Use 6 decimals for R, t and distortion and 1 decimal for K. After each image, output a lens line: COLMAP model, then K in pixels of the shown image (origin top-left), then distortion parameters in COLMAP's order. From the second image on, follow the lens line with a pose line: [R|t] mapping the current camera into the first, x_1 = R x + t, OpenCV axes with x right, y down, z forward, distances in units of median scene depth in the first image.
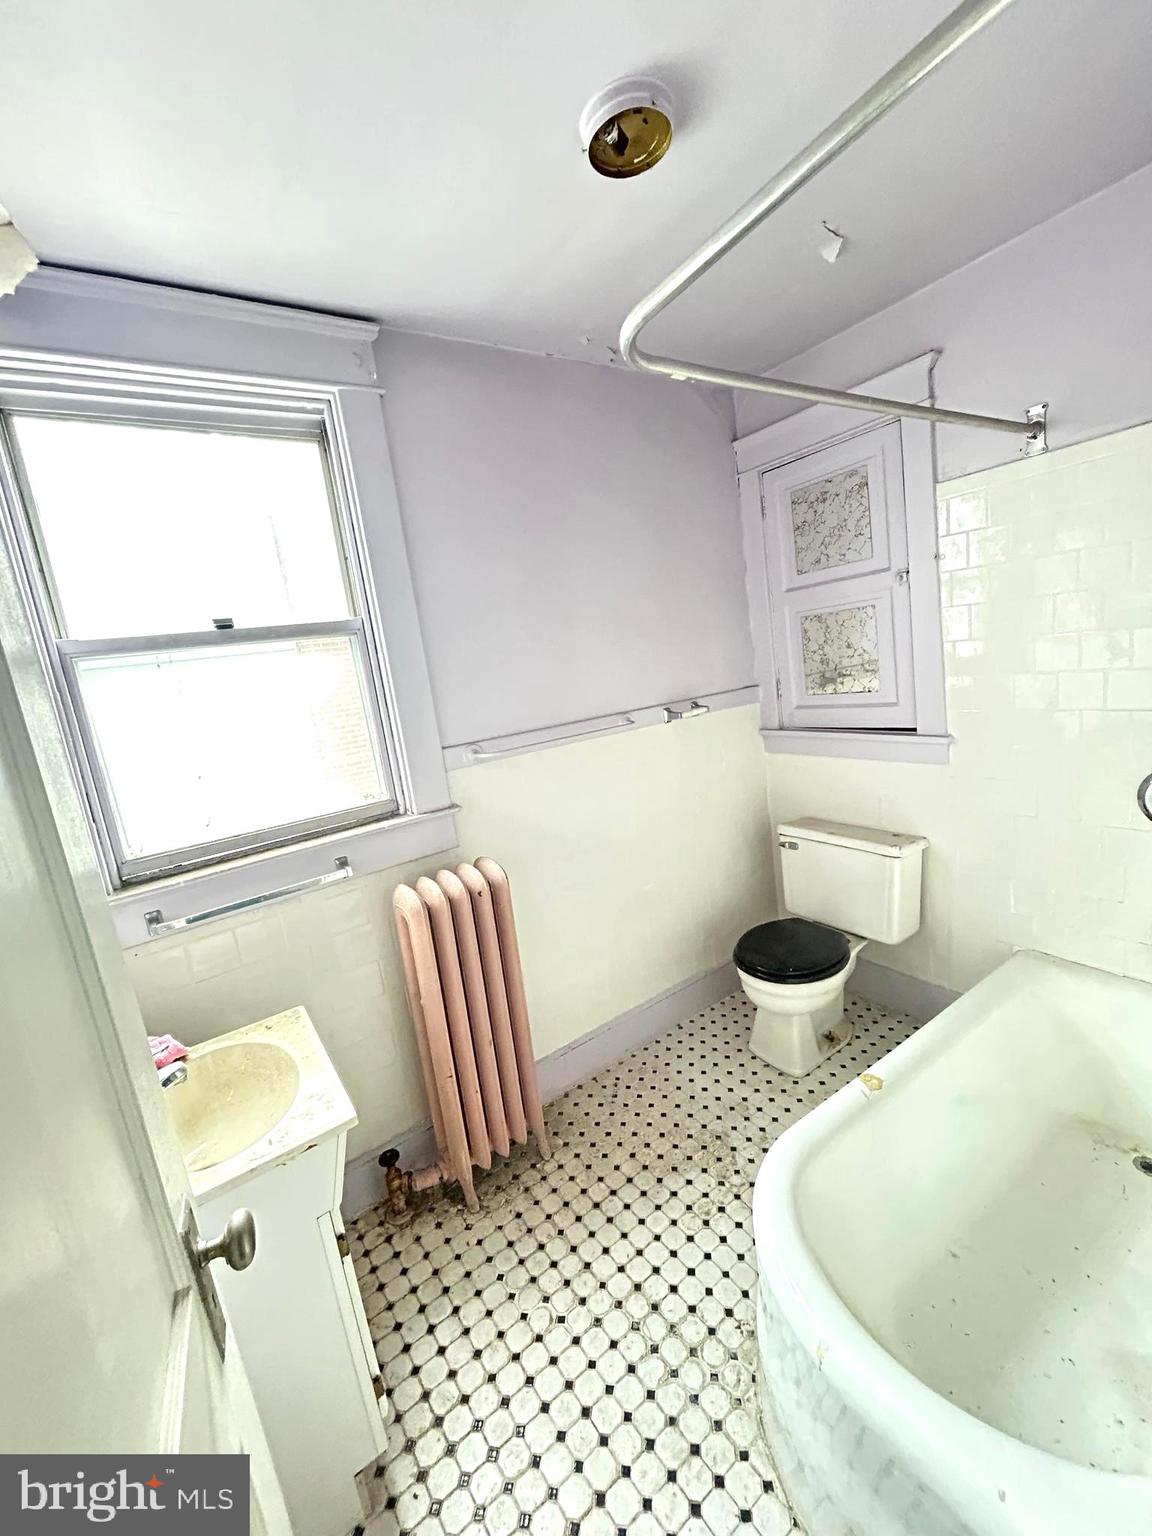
lens RADIAL K [[620.3, 0, 579.0], [0, 620.3, 767.4], [0, 0, 1]] dist [0.002763, 0.000610]
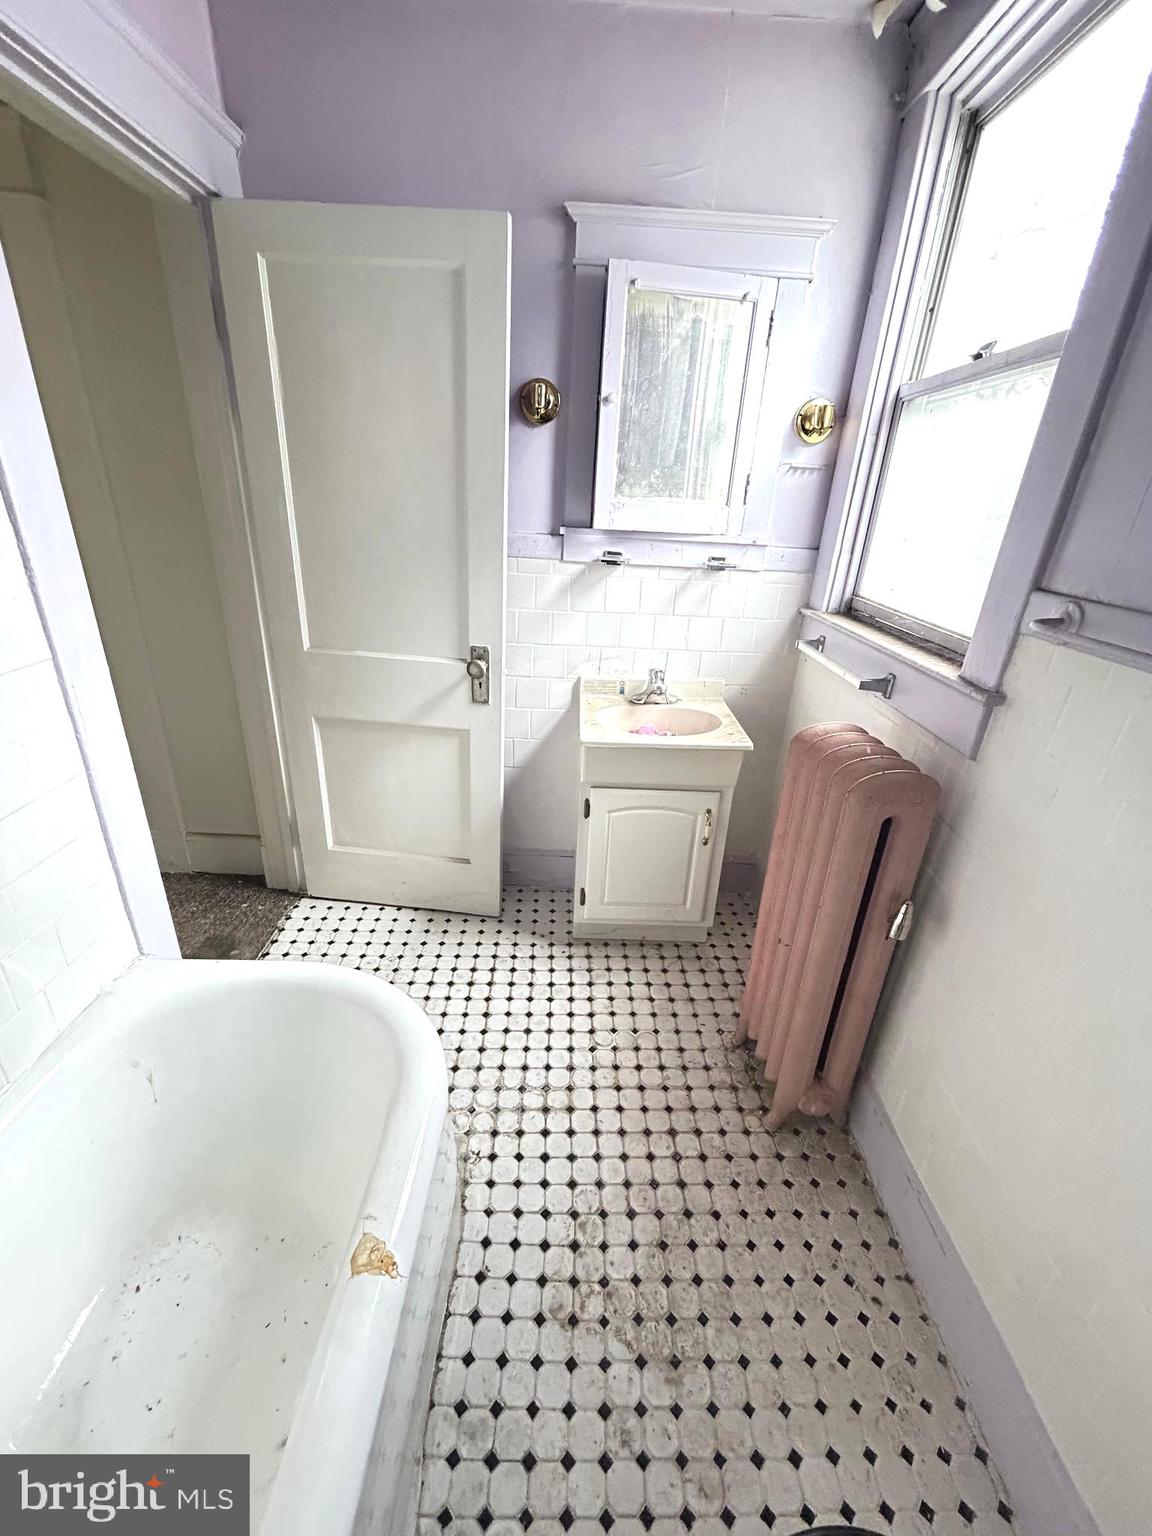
lens RADIAL K [[620.3, 0, 581.2], [0, 620.3, 764.0], [0, 0, 1]] dist [0.002763, 0.000610]
pose [[-0.562027, 0.427356, -0.708162, 0.541624], [-0.110282, 0.809816, 0.576225, -0.213626], [0.819734, 0.401951, -0.408009, 1.146353]]
